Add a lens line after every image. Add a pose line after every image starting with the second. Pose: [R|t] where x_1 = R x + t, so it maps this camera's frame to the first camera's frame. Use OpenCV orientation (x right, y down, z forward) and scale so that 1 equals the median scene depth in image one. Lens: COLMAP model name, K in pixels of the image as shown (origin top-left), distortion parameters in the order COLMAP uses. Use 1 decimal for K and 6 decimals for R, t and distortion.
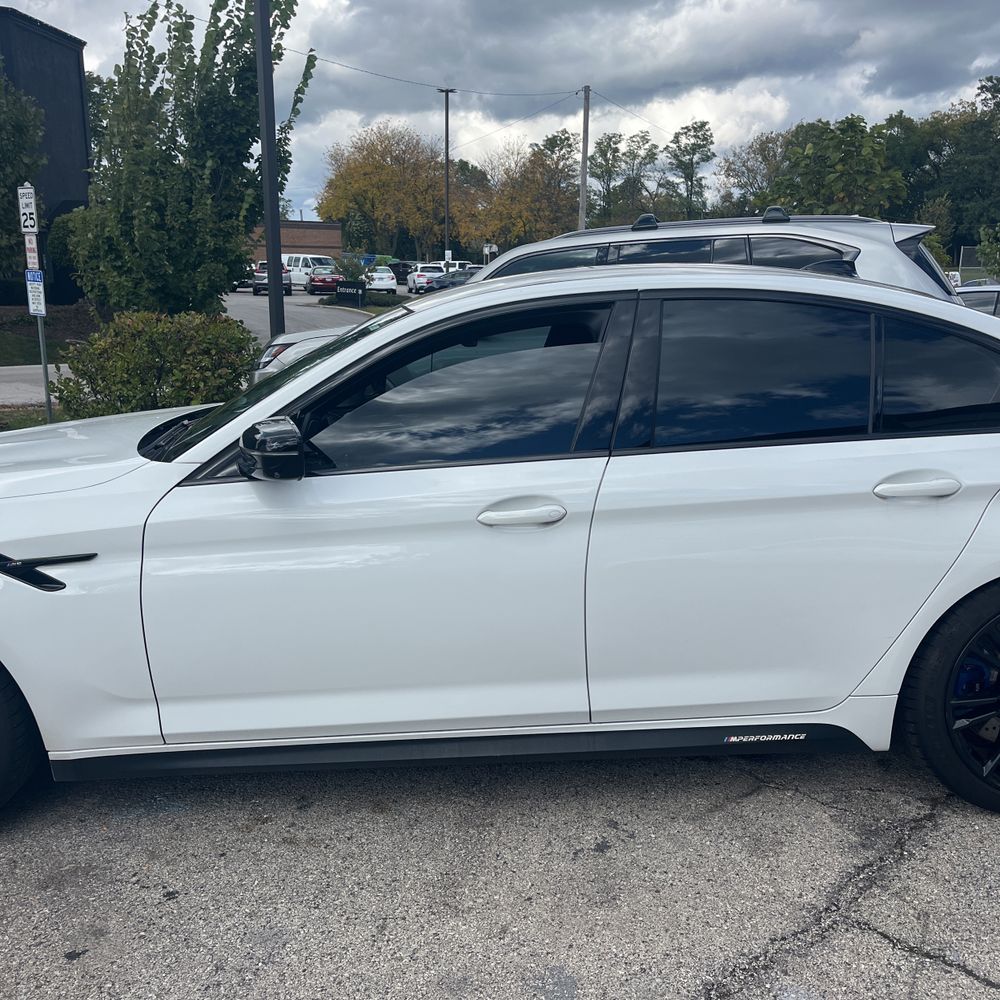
lens RADIAL K [[1018.0, 0, 497.5], [0, 1018.0, 504.9], [0, 0, 1]] dist [0.028508, 0.000000]
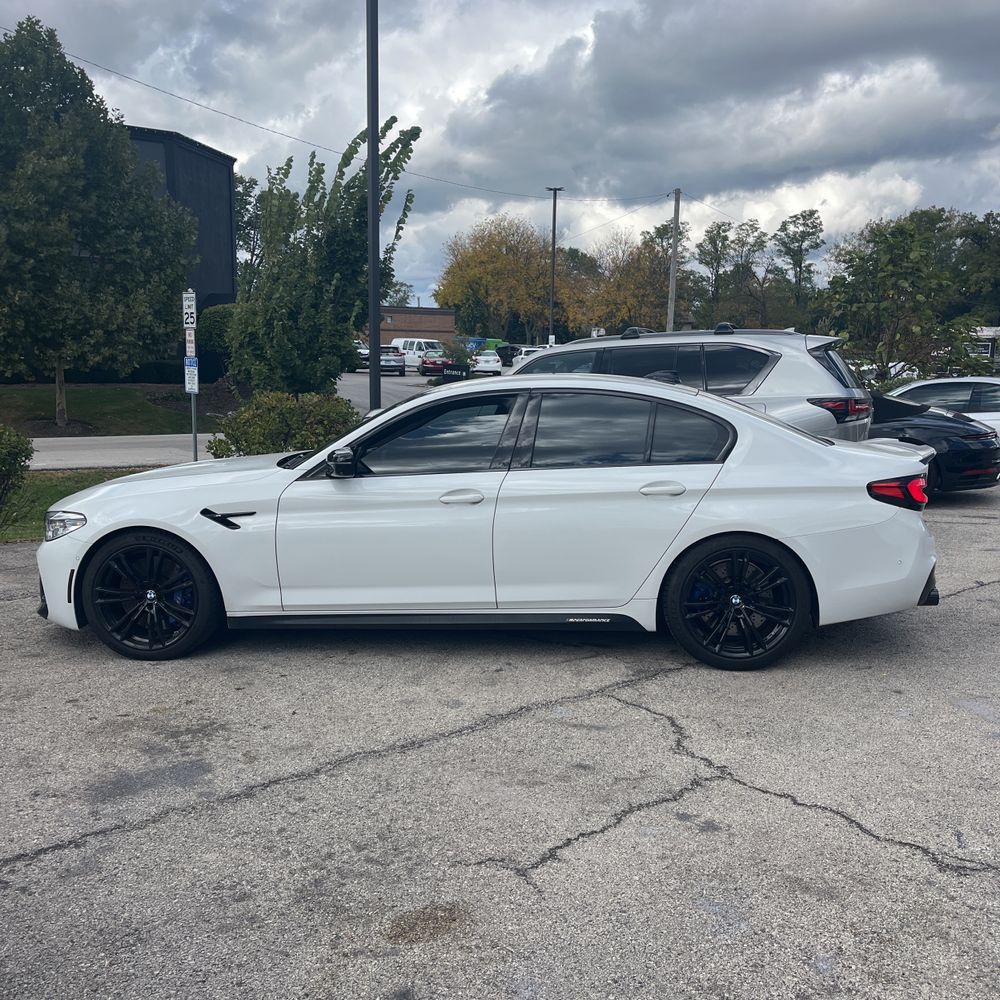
lens RADIAL K [[1018.0, 0, 492.0], [0, 1018.0, 508.0], [0, 0, 1]] dist [0.028508, 0.000000]
pose [[0.993244, 0.023867, -0.113561, 0.055340], [-0.032145, 0.996913, -0.071628, 0.030305], [0.111501, 0.074794, 0.990946, -0.173239]]
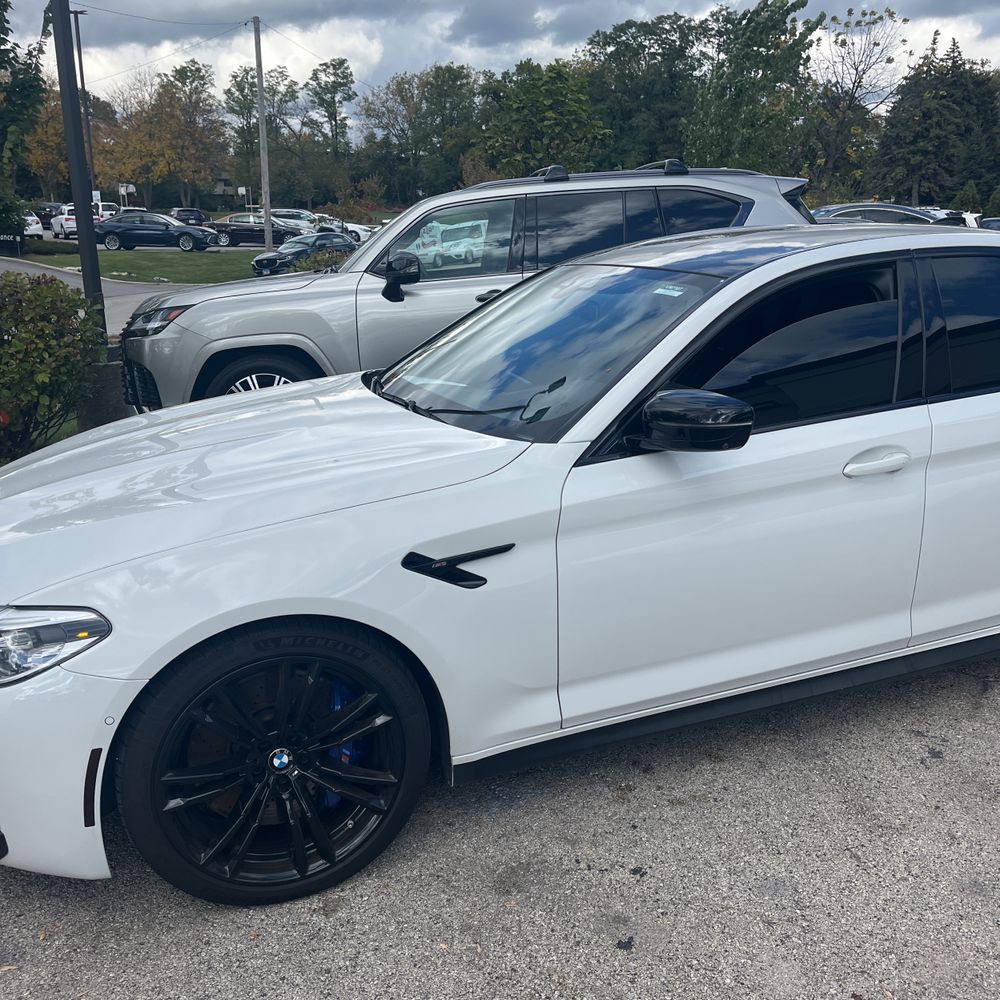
lens RADIAL K [[1018.0, 0, 500.2], [0, 1018.0, 506.5], [0, 0, 1]] dist [0.028508, 0.000000]
pose [[0.941381, -0.099092, 0.322464, -0.125151], [0.081282, 0.994350, 0.068271, -0.009376], [-0.327408, -0.038059, 0.944116, 0.018997]]
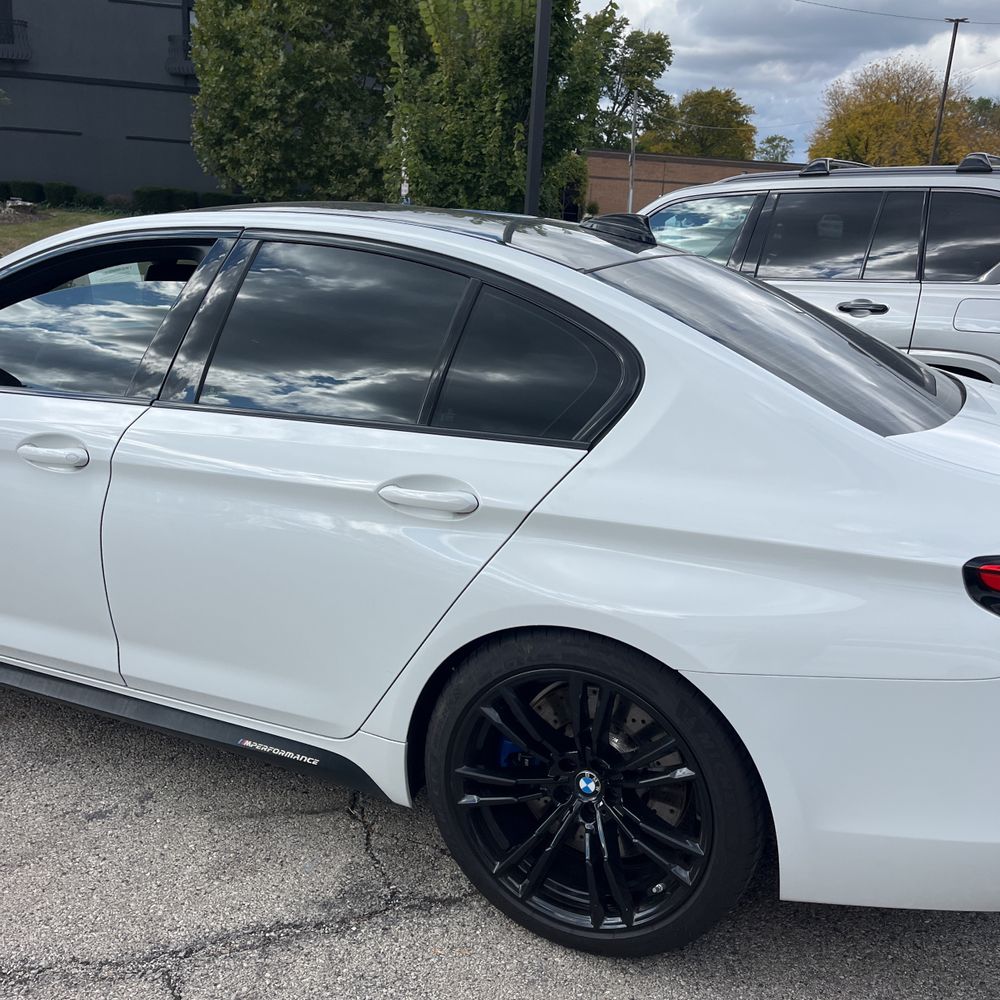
lens RADIAL K [[1018.0, 0, 502.4], [0, 1018.0, 494.2], [0, 0, 1]] dist [0.028508, 0.000000]
pose [[0.895018, 0.168816, -0.412848, 0.142582], [-0.150837, 0.985631, 0.076030, -0.015861], [0.419751, -0.005776, 0.907621, 0.054459]]
